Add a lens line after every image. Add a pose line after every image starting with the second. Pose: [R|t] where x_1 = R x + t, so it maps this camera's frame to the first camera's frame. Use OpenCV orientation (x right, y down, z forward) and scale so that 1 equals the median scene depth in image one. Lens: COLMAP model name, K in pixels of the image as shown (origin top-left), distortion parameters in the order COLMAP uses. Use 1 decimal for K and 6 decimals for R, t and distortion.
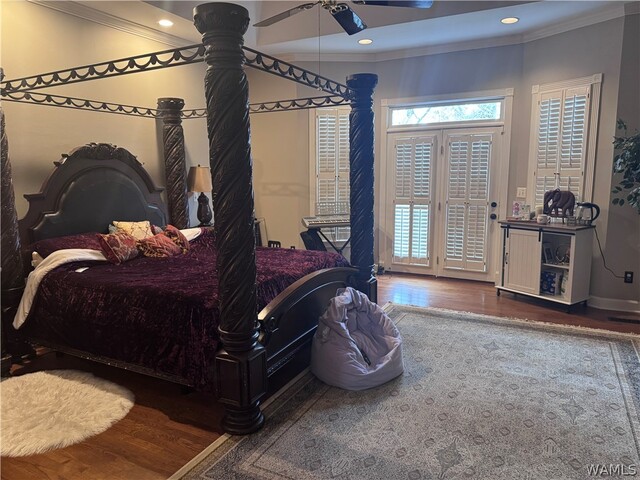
lens RADIAL K [[455.1, 0, 317.6], [0, 455.1, 241.3], [0, 0, 1]] dist [0.035589, -0.057788]
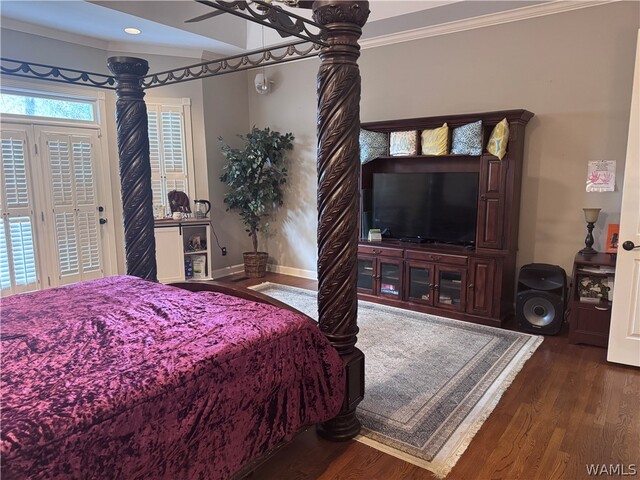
lens RADIAL K [[455.1, 0, 318.8], [0, 455.1, 239.7], [0, 0, 1]] dist [0.035589, -0.057788]
pose [[0.142157, -0.135247, 0.980561, -0.595926], [0.151390, 0.981938, 0.113489, -0.065162], [-0.978199, 0.132314, 0.160064, 0.459817]]
